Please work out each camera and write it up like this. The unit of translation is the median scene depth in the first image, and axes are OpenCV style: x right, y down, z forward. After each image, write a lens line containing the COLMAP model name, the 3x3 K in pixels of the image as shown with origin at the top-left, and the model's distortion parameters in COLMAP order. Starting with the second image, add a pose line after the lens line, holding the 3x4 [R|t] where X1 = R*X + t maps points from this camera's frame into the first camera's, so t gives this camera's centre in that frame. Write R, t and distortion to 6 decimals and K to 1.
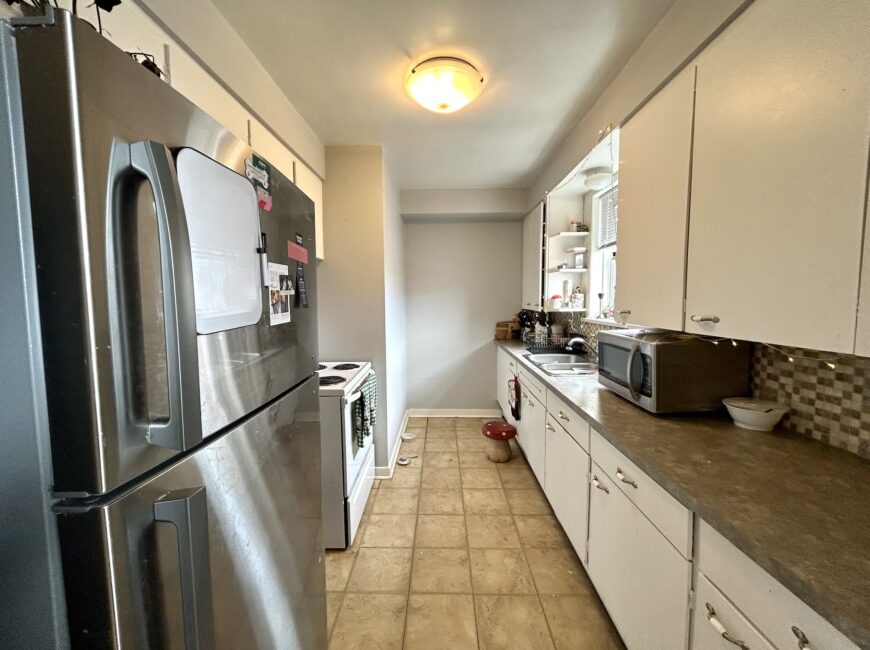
lens RADIAL K [[354.0, 0, 432.0], [0, 354.0, 324.7], [0, 0, 1]] dist [-0.000457, 0.000483]
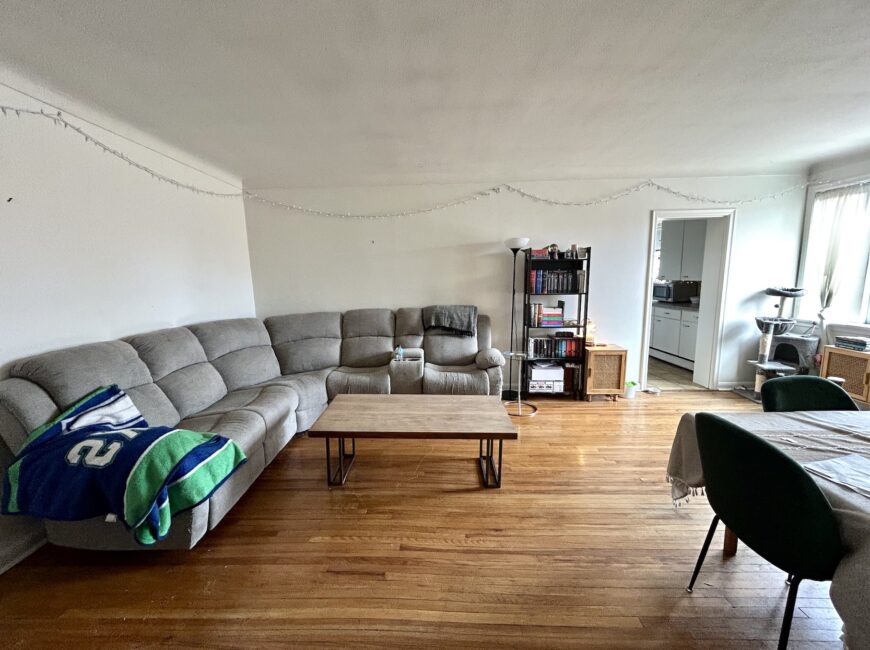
lens RADIAL K [[354.0, 0, 430.7], [0, 354.0, 322.5], [0, 0, 1]] dist [-0.000457, 0.000483]
pose [[0.999944, -0.010277, -0.002379, -1.441097], [0.010380, 0.998796, 0.047941, 0.187325], [0.001883, -0.047963, 0.998847, -2.069862]]
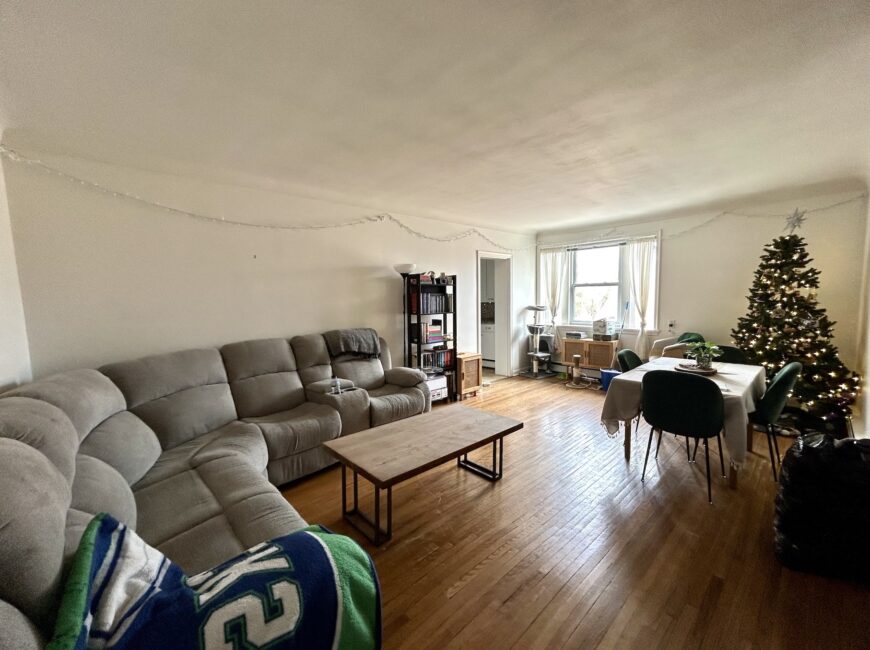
lens RADIAL K [[354.0, 0, 433.7], [0, 354.0, 320.9], [0, 0, 1]] dist [-0.000457, 0.000483]
pose [[0.720947, -0.055175, 0.690790, -2.289145], [0.071894, 0.997401, 0.004633, 0.168280], [-0.689251, 0.046324, 0.723041, -1.768333]]
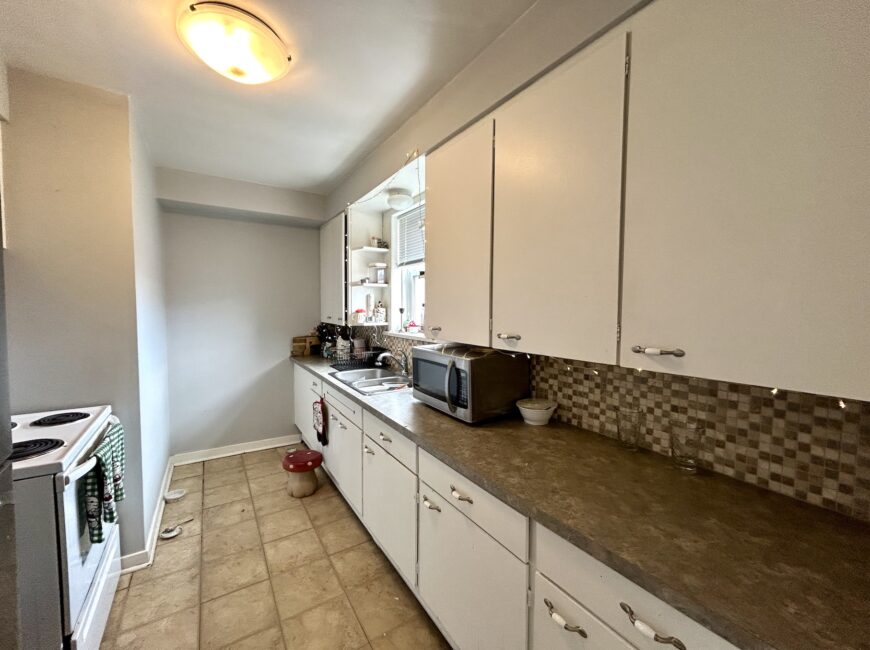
lens RADIAL K [[354.0, 0, 432.4], [0, 354.0, 325.3], [0, 0, 1]] dist [-0.000457, 0.000483]
pose [[0.828959, -0.016467, 0.559067, -0.050908], [0.030197, 0.999426, -0.015337, -0.026711], [-0.558494, 0.029596, 0.828980, 0.110108]]
